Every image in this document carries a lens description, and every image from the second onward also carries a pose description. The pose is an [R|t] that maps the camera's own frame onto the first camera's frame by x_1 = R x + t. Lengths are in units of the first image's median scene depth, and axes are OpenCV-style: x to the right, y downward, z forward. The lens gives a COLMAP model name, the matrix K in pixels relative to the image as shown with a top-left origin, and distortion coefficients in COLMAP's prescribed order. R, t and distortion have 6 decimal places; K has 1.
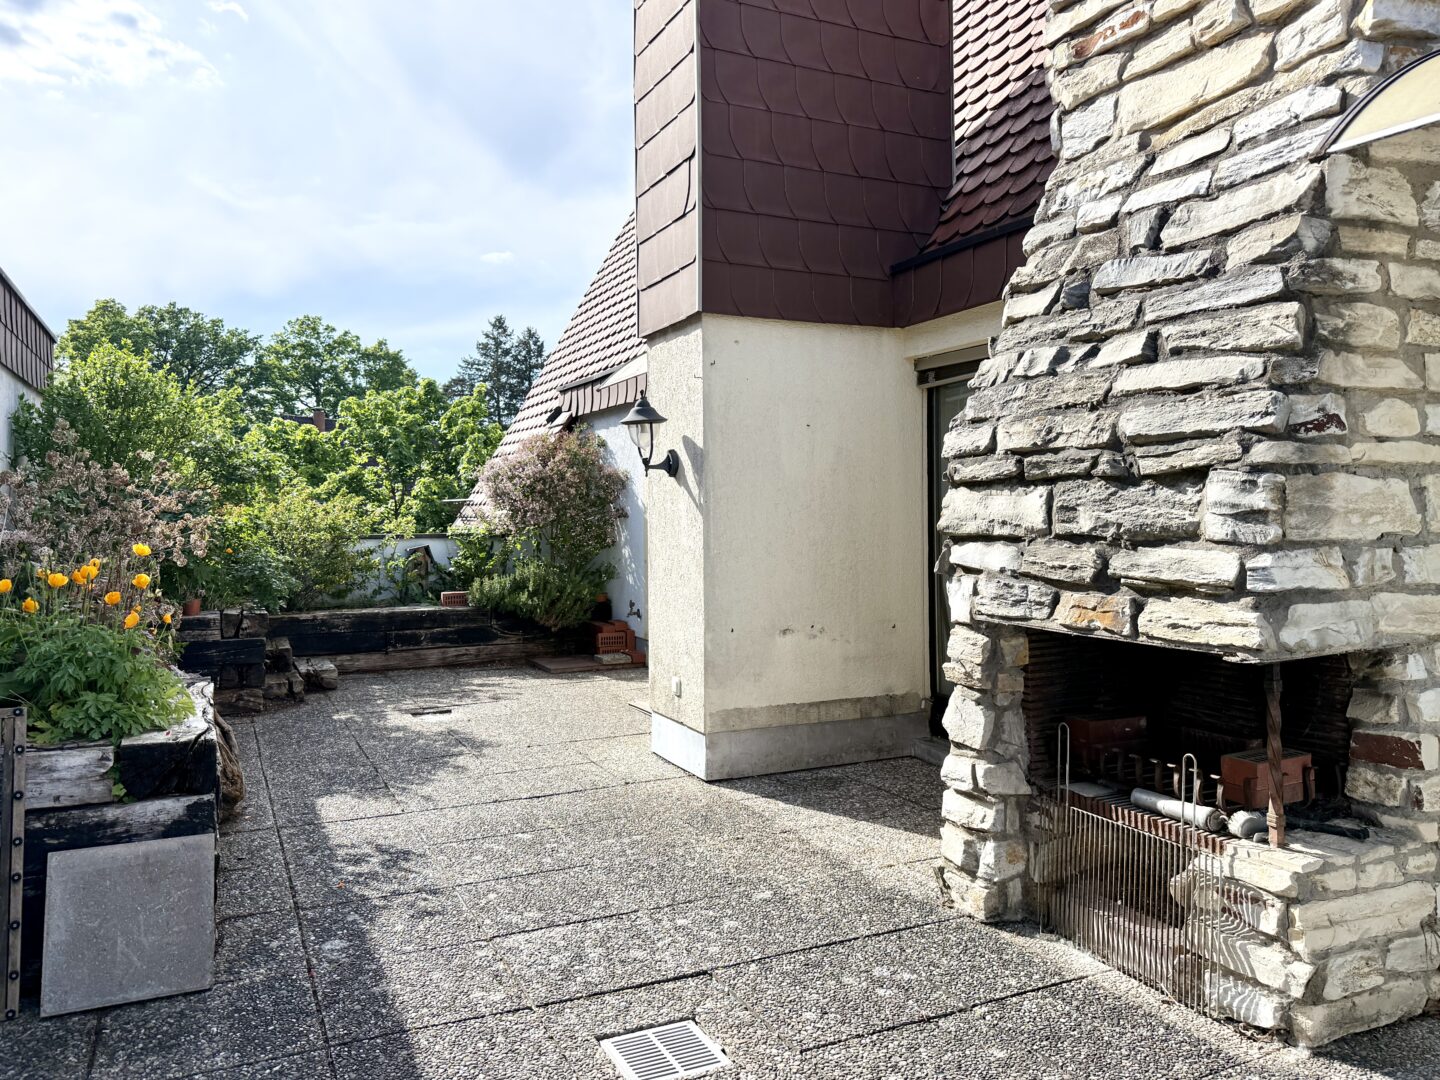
lens RADIAL K [[1056.6, 0, 718.7], [0, 1056.6, 531.4], [0, 0, 1]] dist [0.001535, -0.001329]
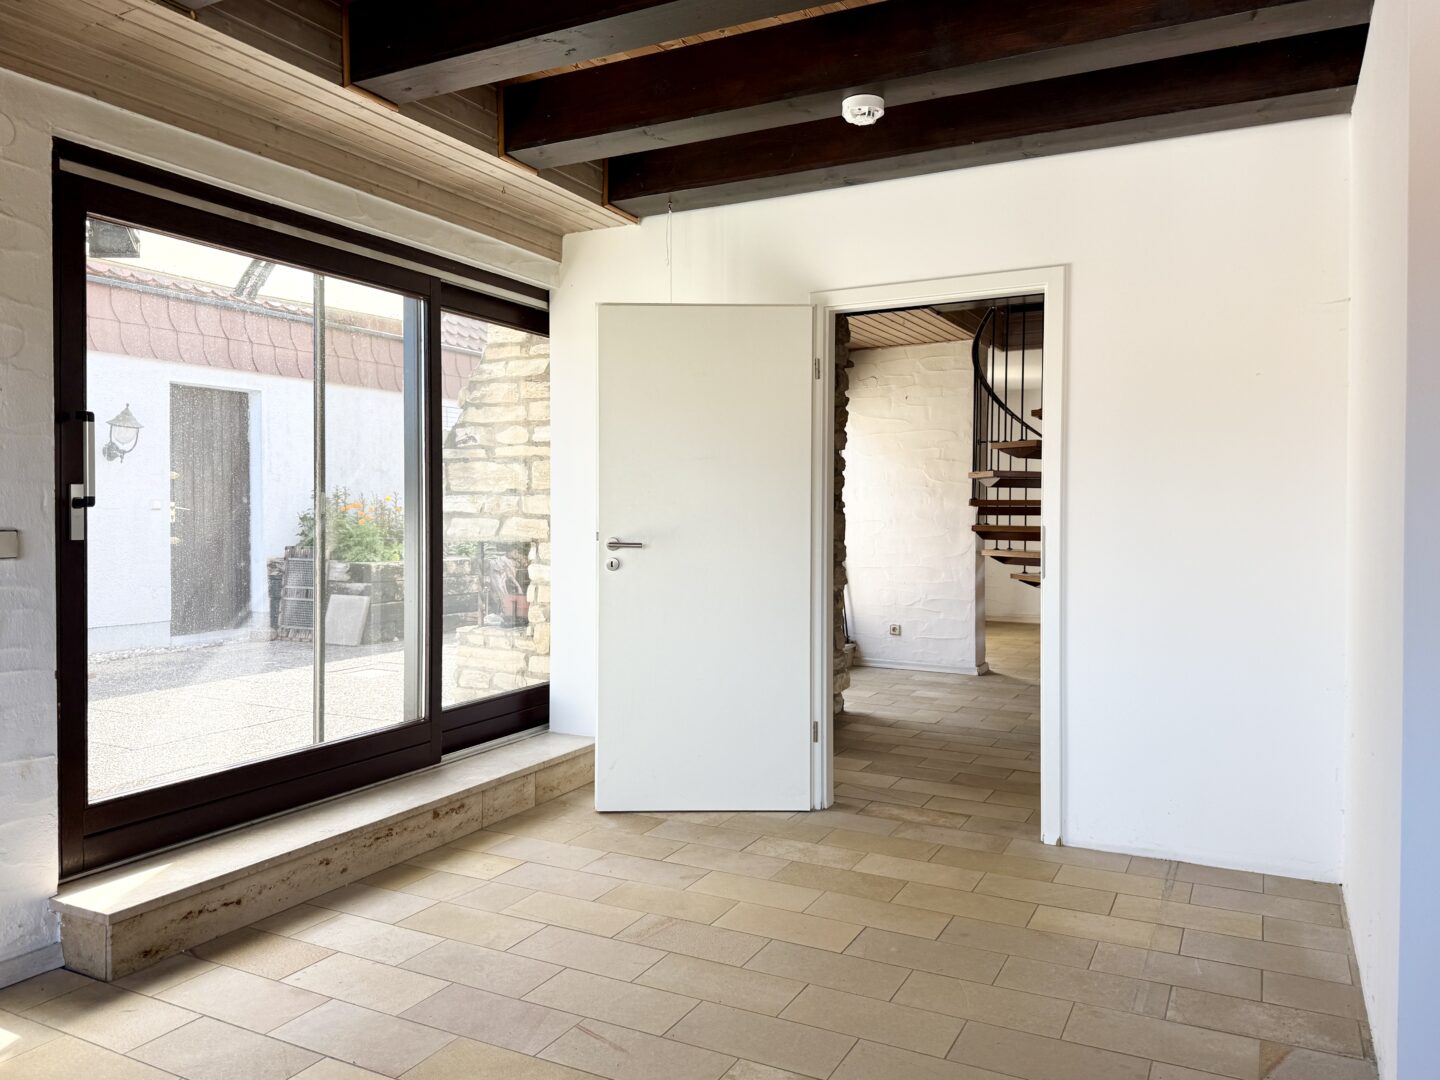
lens RADIAL K [[1056.6, 0, 721.6], [0, 1056.6, 542.3], [0, 0, 1]] dist [0.001535, -0.001329]
pose [[0.602291, 0.038197, -0.797363, 2.575626], [-0.018121, 0.999251, 0.034181, 0.028679], [0.798071, -0.006138, 0.602532, 0.056504]]
